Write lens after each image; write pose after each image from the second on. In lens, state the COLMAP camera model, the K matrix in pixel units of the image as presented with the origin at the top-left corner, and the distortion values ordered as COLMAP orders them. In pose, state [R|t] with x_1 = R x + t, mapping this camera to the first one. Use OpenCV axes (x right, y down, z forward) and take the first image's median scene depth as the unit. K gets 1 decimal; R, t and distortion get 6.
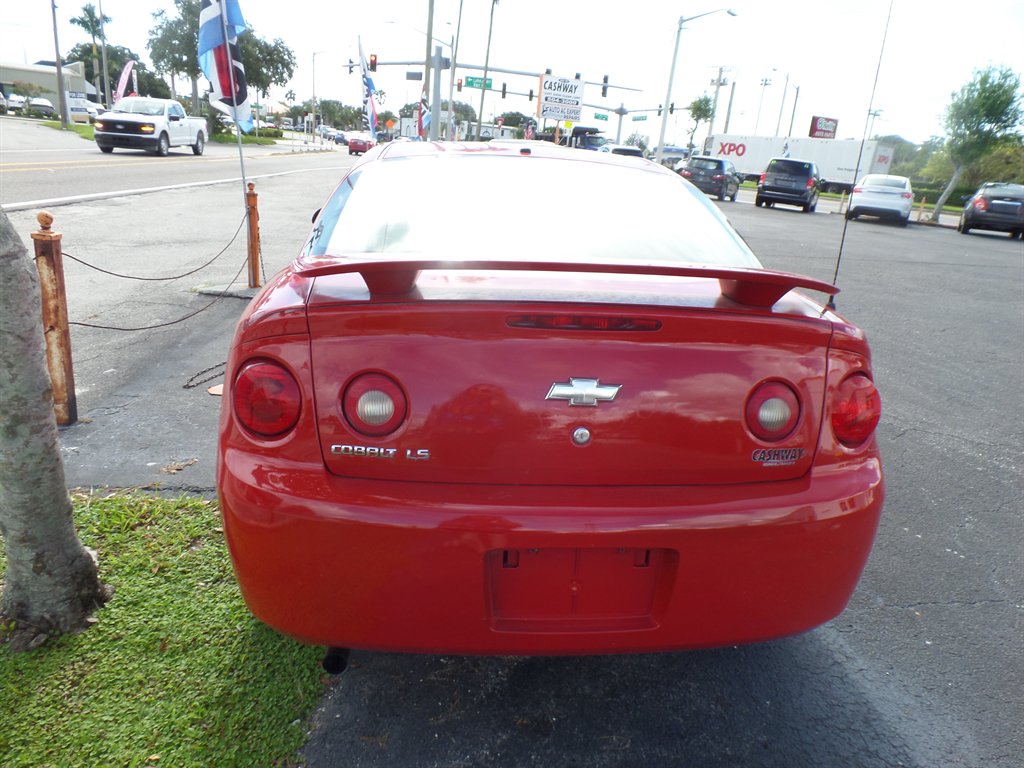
lens RADIAL K [[718.4, 0, 513.6], [0, 718.4, 387.6], [0, 0, 1]] dist [0.028022, -0.014435]
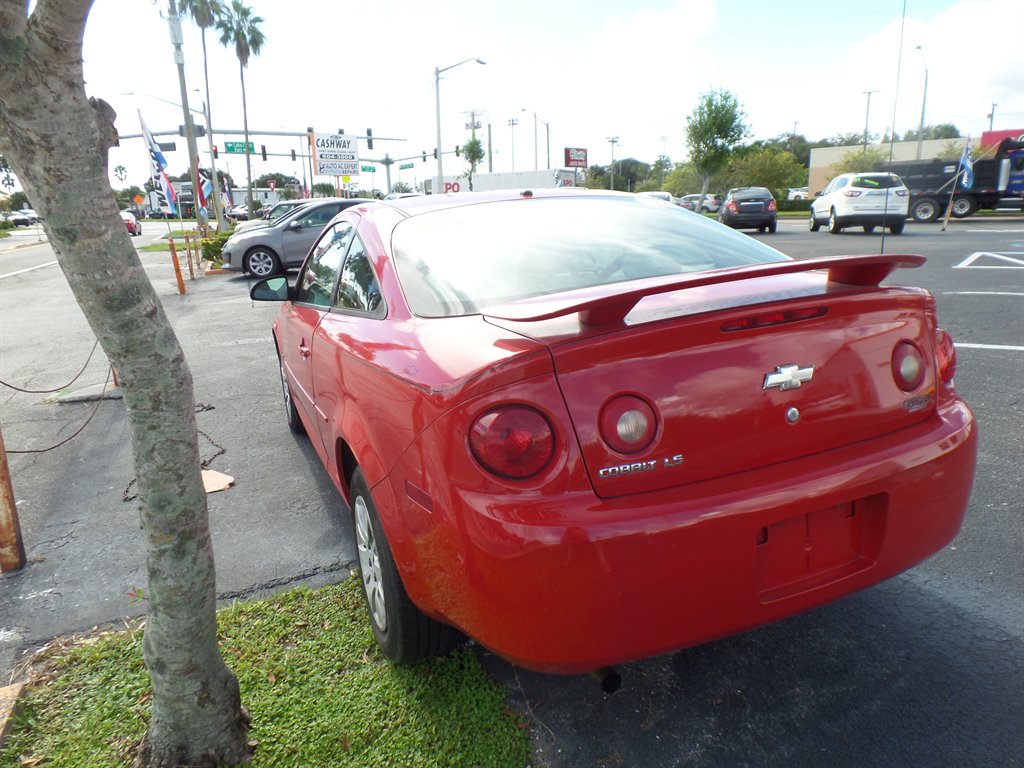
lens RADIAL K [[718.4, 0, 516.5], [0, 718.4, 392.5], [0, 0, 1]] dist [0.028022, -0.014435]
pose [[0.944401, -0.189808, 0.268475, -0.111910], [0.204050, 0.978618, -0.025909, -0.005454], [-0.257817, 0.079251, 0.962938, -0.000069]]
